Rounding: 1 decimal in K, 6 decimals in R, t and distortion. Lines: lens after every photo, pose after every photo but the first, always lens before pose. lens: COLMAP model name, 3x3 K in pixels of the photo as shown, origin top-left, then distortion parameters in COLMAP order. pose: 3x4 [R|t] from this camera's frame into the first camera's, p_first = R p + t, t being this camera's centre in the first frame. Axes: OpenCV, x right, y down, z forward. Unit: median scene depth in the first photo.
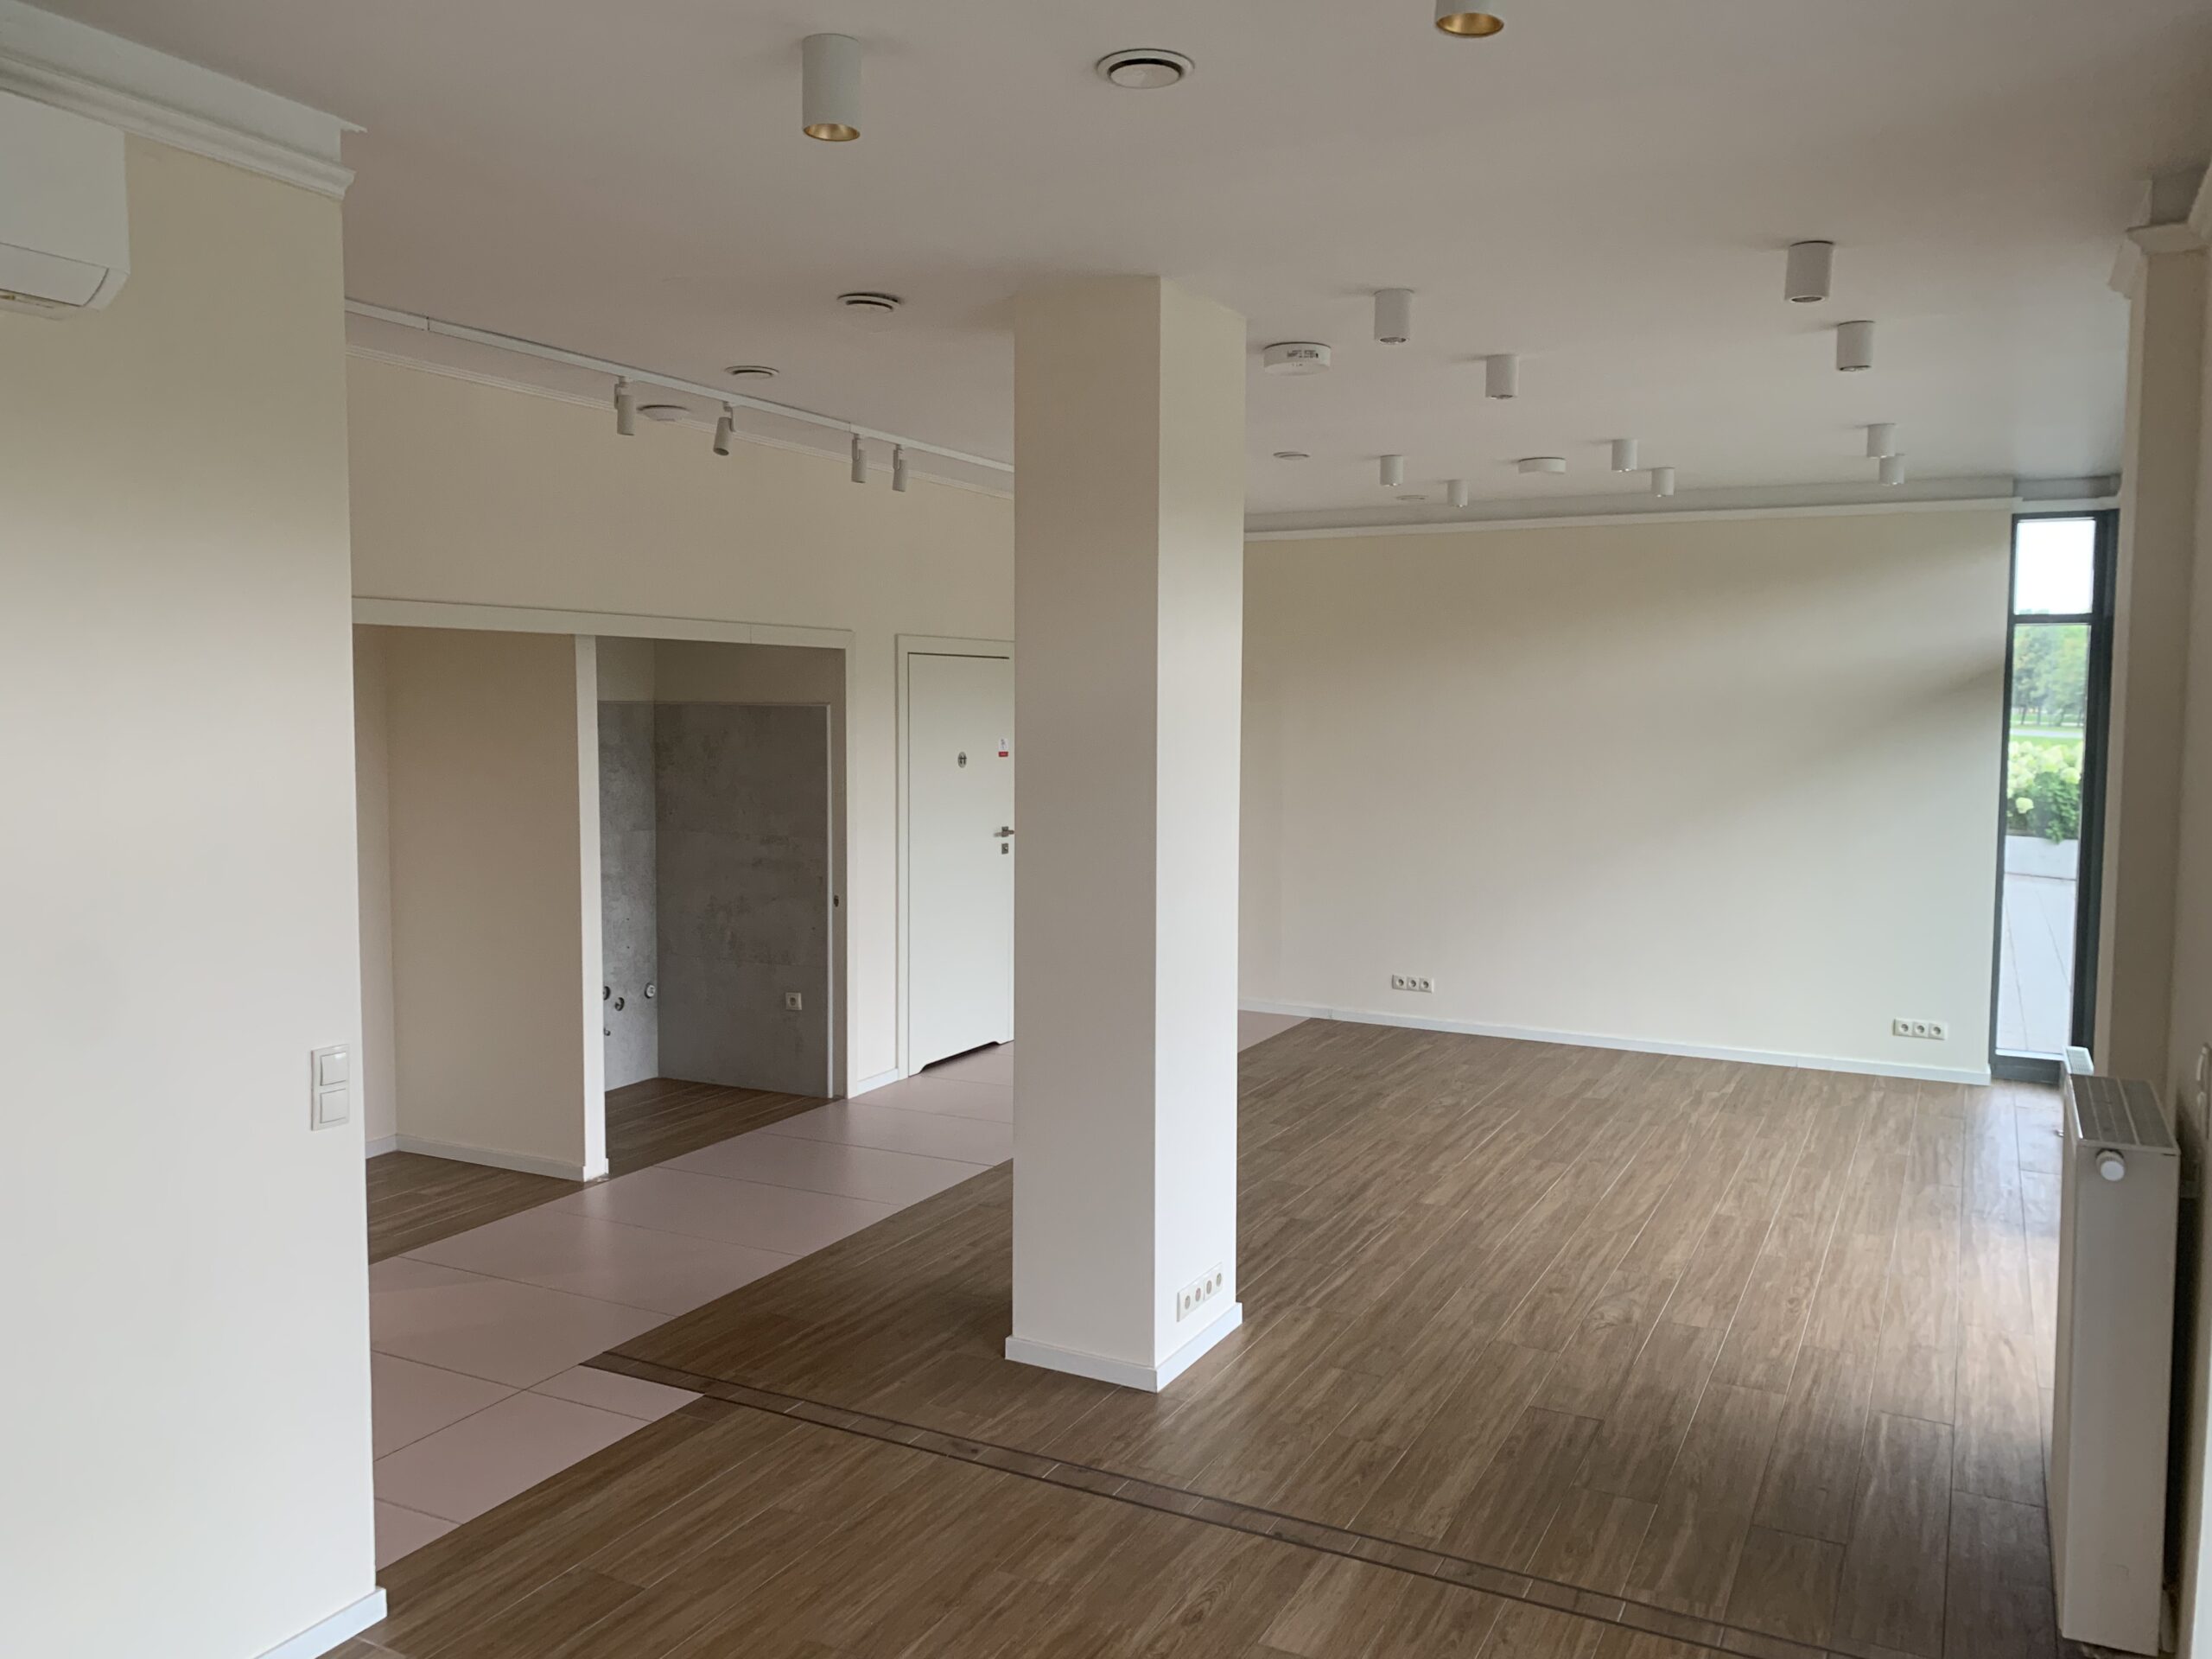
lens RADIAL K [[1690.1, 0, 1104.5], [0, 1690.1, 805.3], [0, 0, 1]] dist [0.039408, -0.045353]
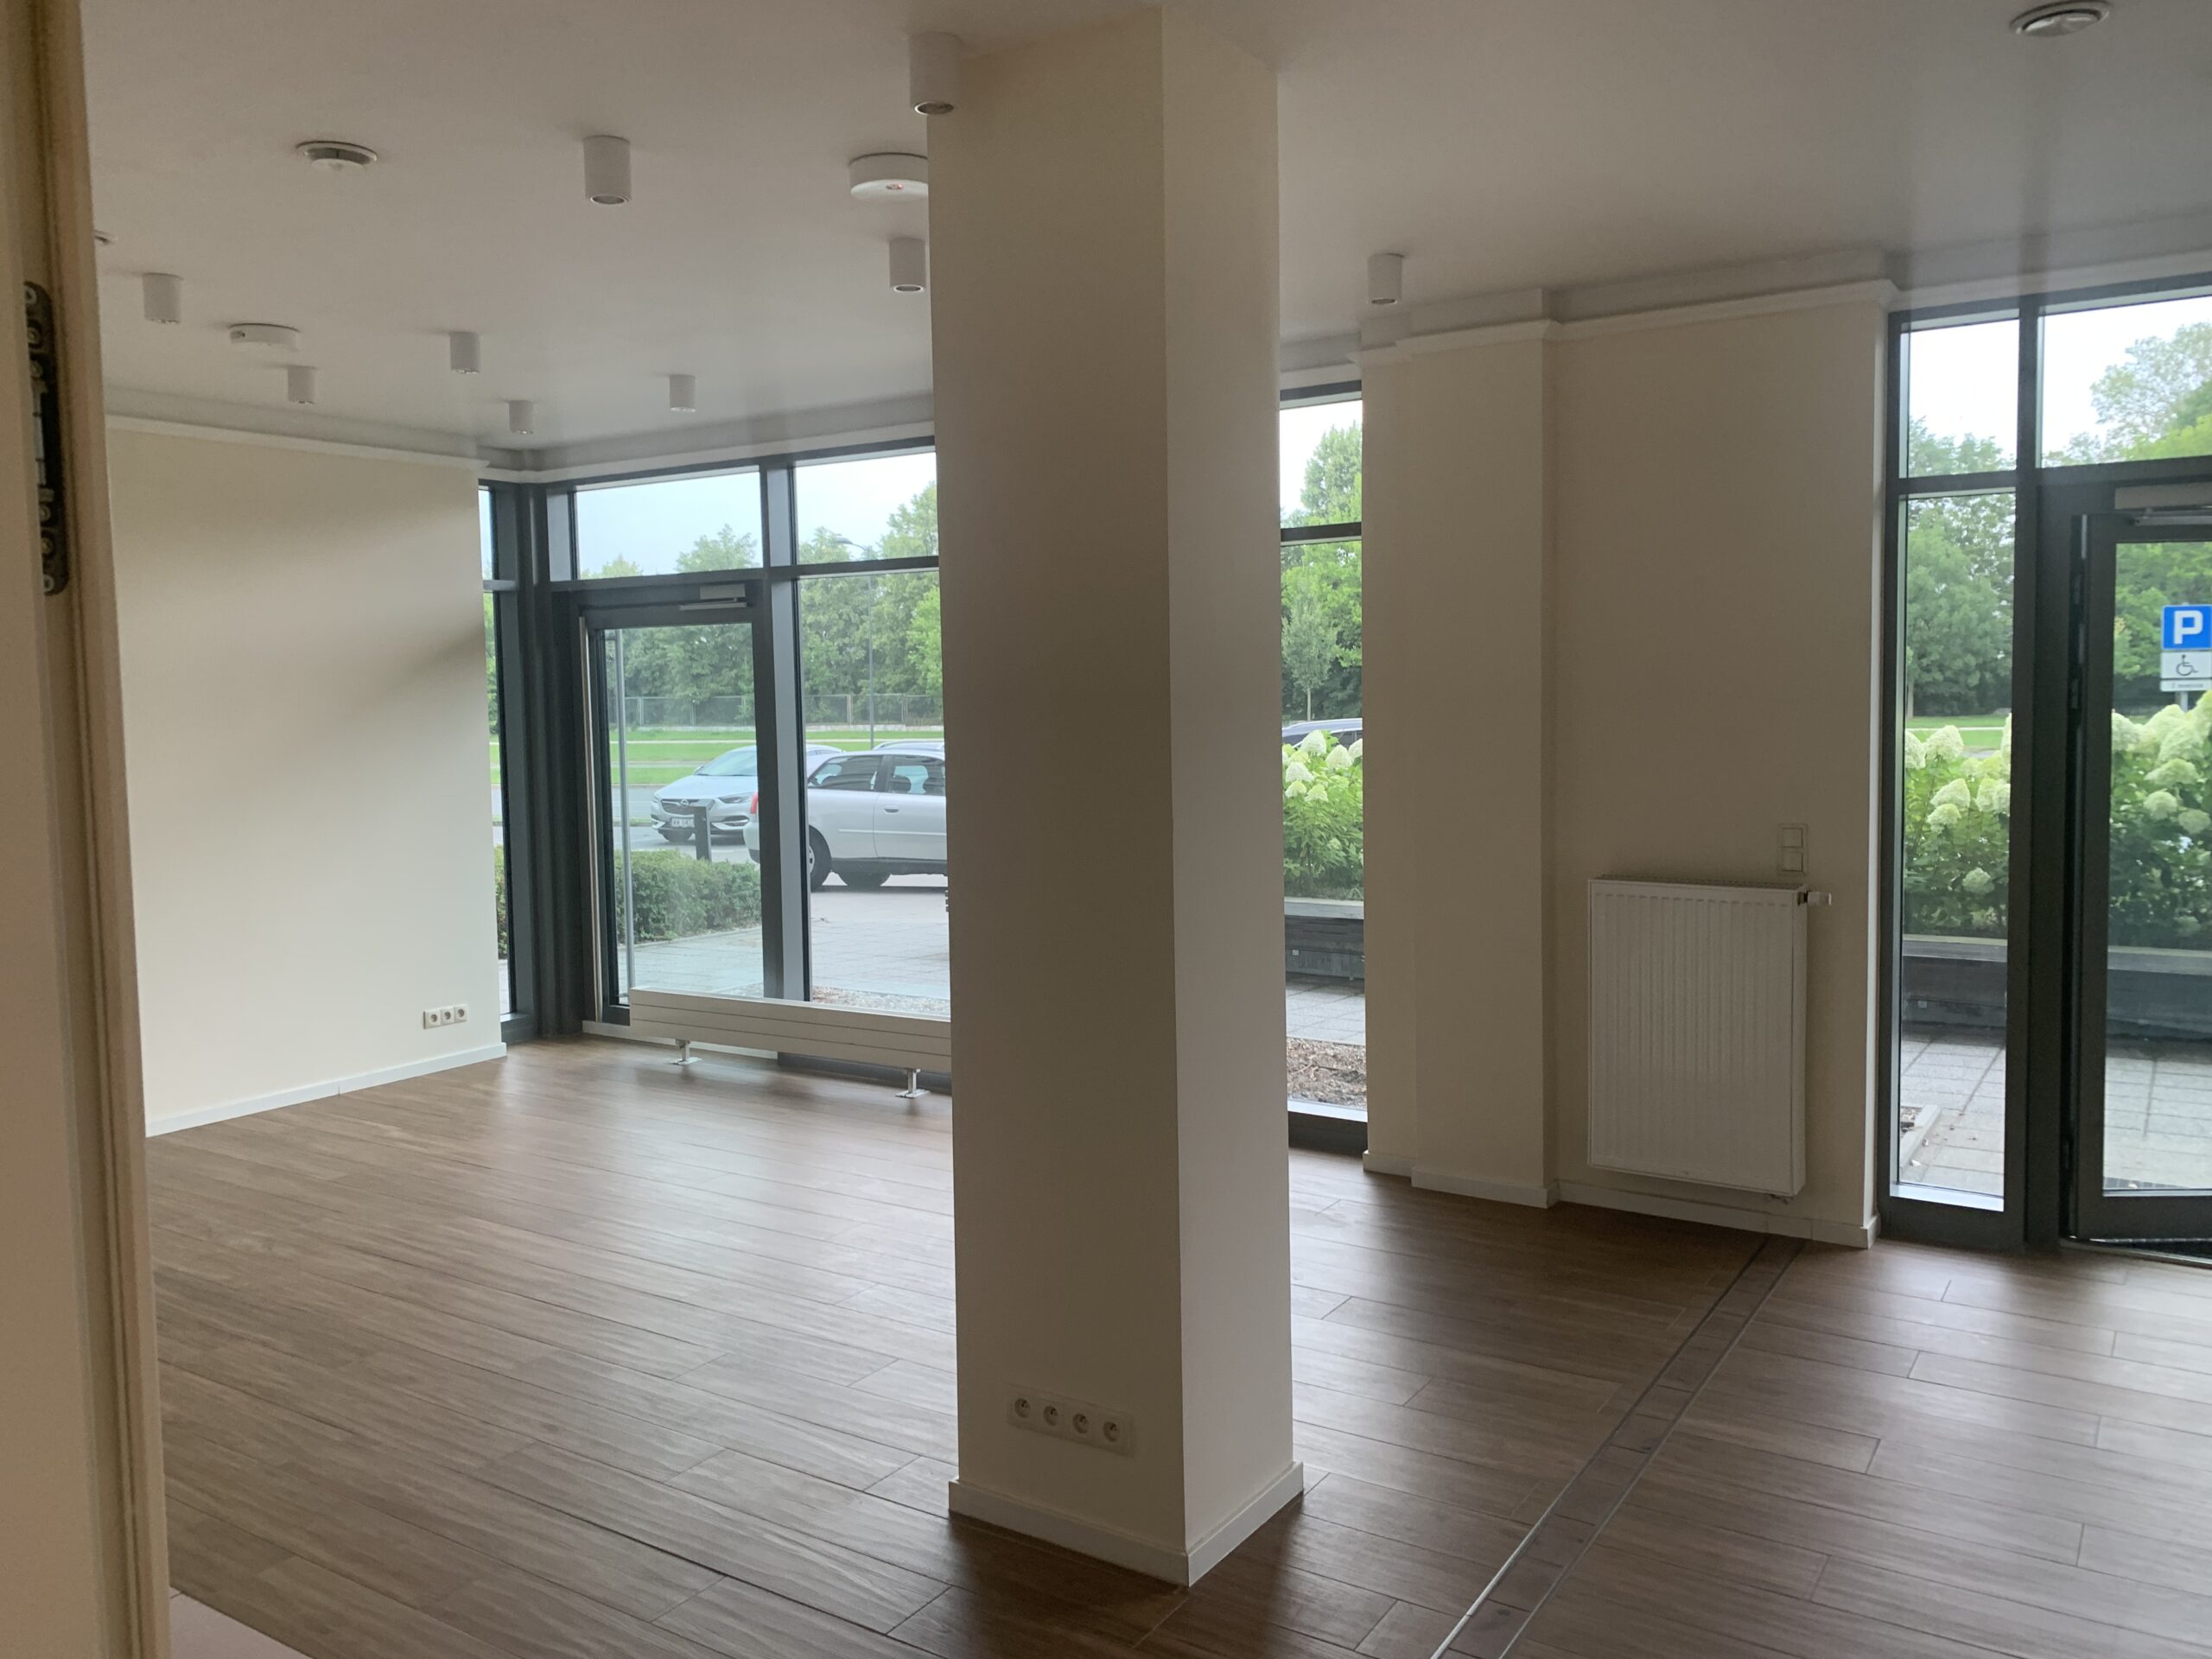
lens RADIAL K [[1690.1, 0, 1095.7], [0, 1690.1, 798.0], [0, 0, 1]] dist [0.039408, -0.045353]
pose [[0.110567, -0.073338, 0.991159, -0.685957], [0.082580, 0.994503, 0.064373, -0.032523], [-0.990432, 0.074732, 0.116015, 0.897973]]
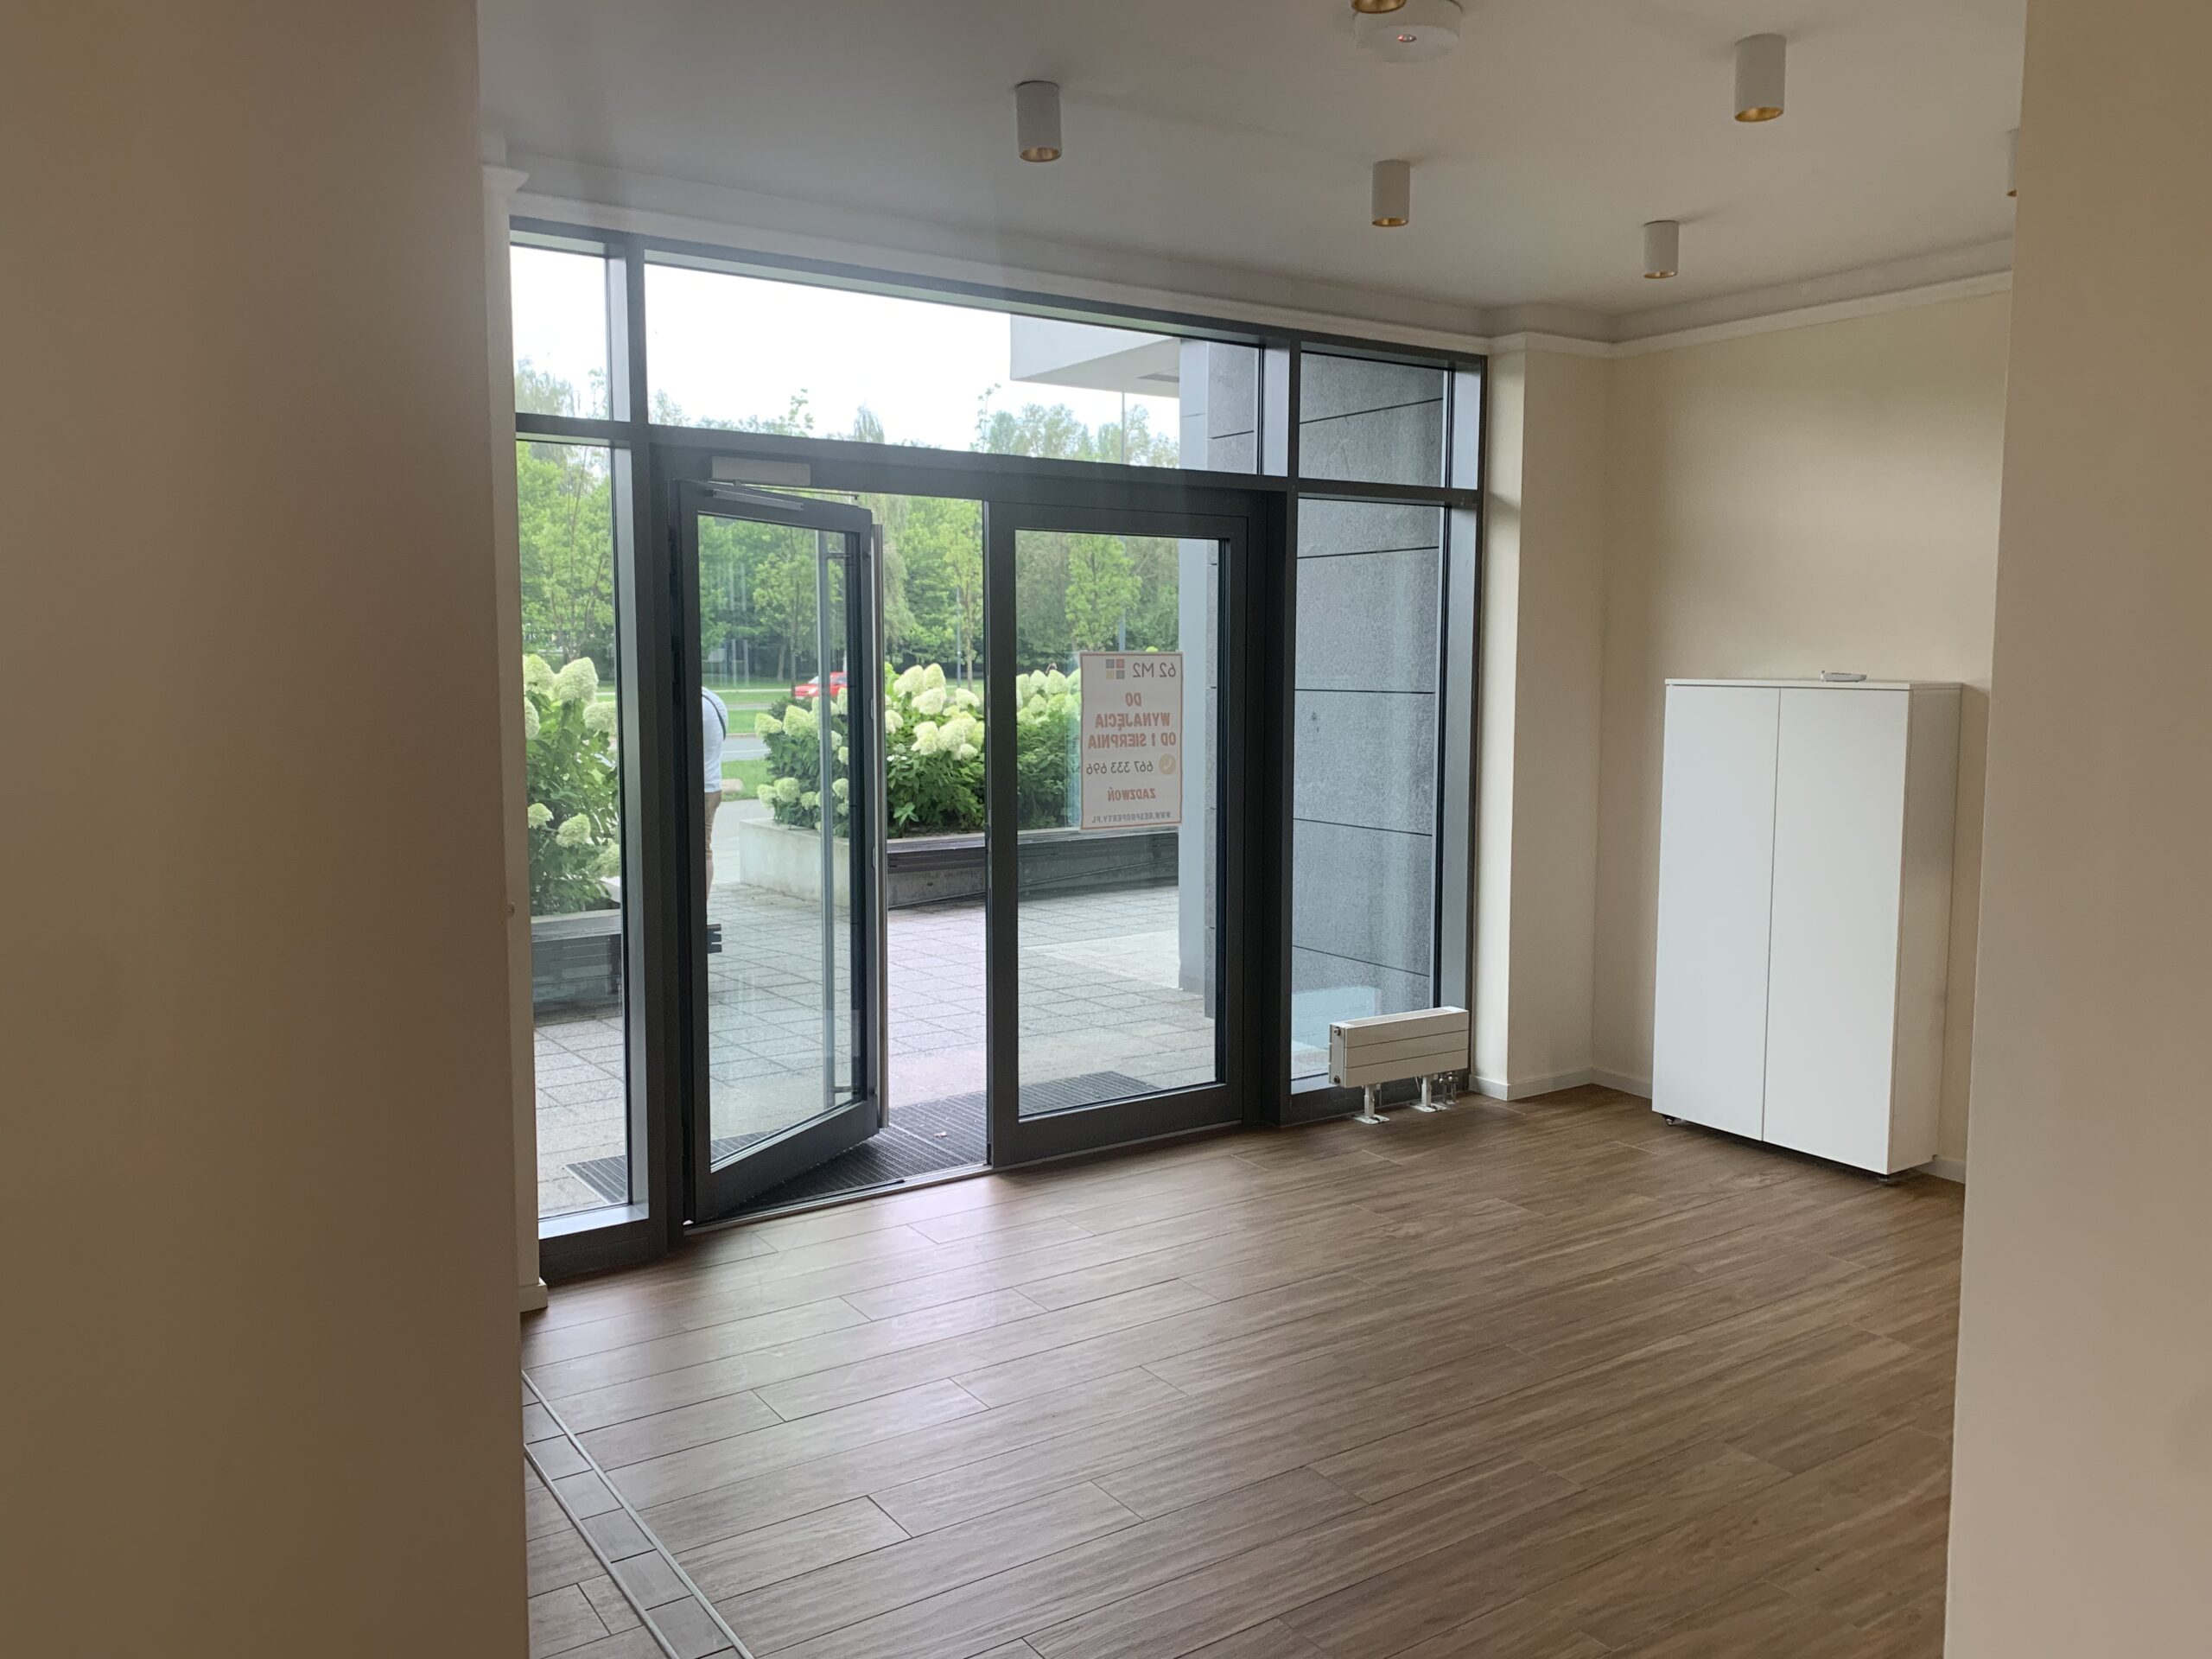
lens RADIAL K [[1690.1, 0, 1107.2], [0, 1690.1, 835.1], [0, 0, 1]] dist [0.039408, -0.045353]
pose [[-0.879488, -0.062813, 0.471757, -0.296278], [0.022476, 0.984664, 0.173007, -0.049782], [-0.475389, 0.162761, -0.864589, 1.170919]]
